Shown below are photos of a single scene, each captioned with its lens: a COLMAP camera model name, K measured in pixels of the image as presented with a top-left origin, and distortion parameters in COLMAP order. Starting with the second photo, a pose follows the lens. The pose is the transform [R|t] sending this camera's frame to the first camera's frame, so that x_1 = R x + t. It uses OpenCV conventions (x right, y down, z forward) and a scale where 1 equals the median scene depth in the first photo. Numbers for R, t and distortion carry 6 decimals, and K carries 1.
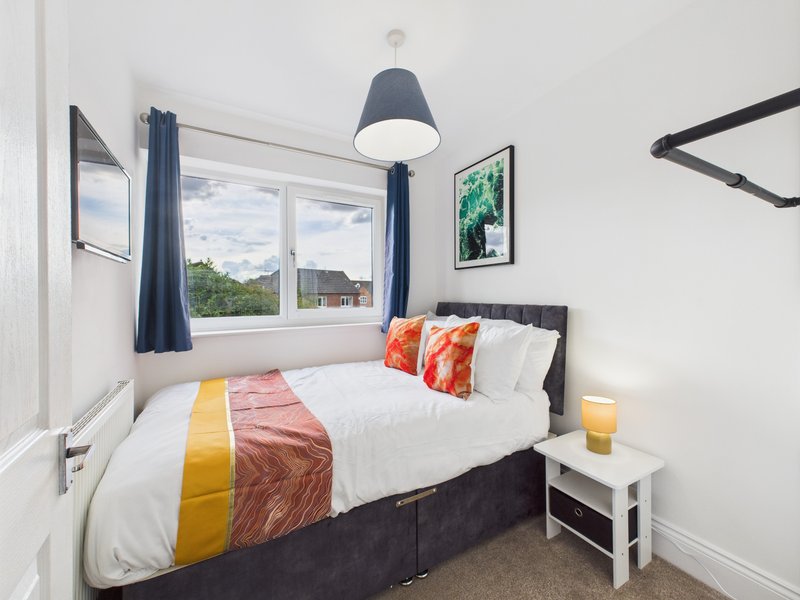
lens RADIAL K [[325.4, 0, 400.0], [0, 325.4, 300.0], [0, 0, 1]] dist [-0.000663, -0.000255]
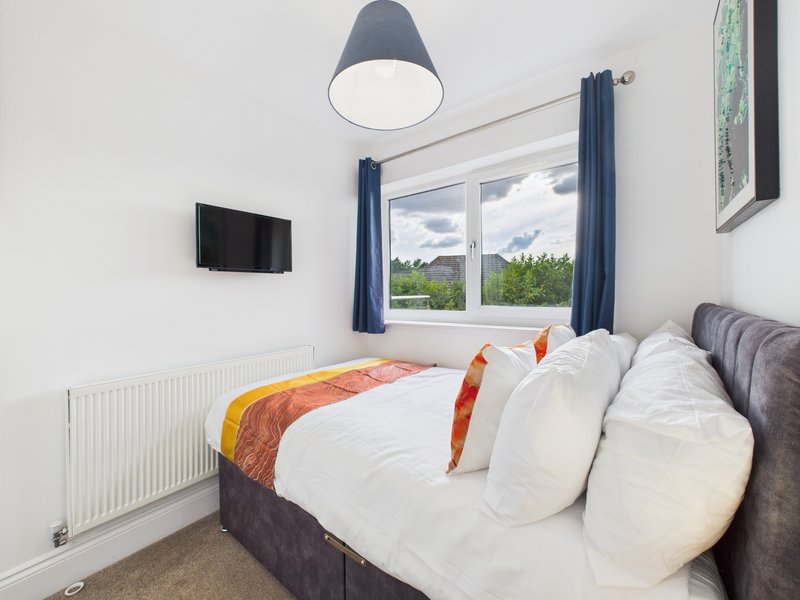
lens RADIAL K [[320.5, 0, 399.9], [0, 320.5, 295.4], [0, 0, 1]] dist [-0.000342, -0.000001]
pose [[0.397543, 0.014004, -0.917477, 0.596420], [-0.005542, 0.999902, 0.012860, -0.015302], [0.917567, -0.000028, 0.397582, 0.598484]]
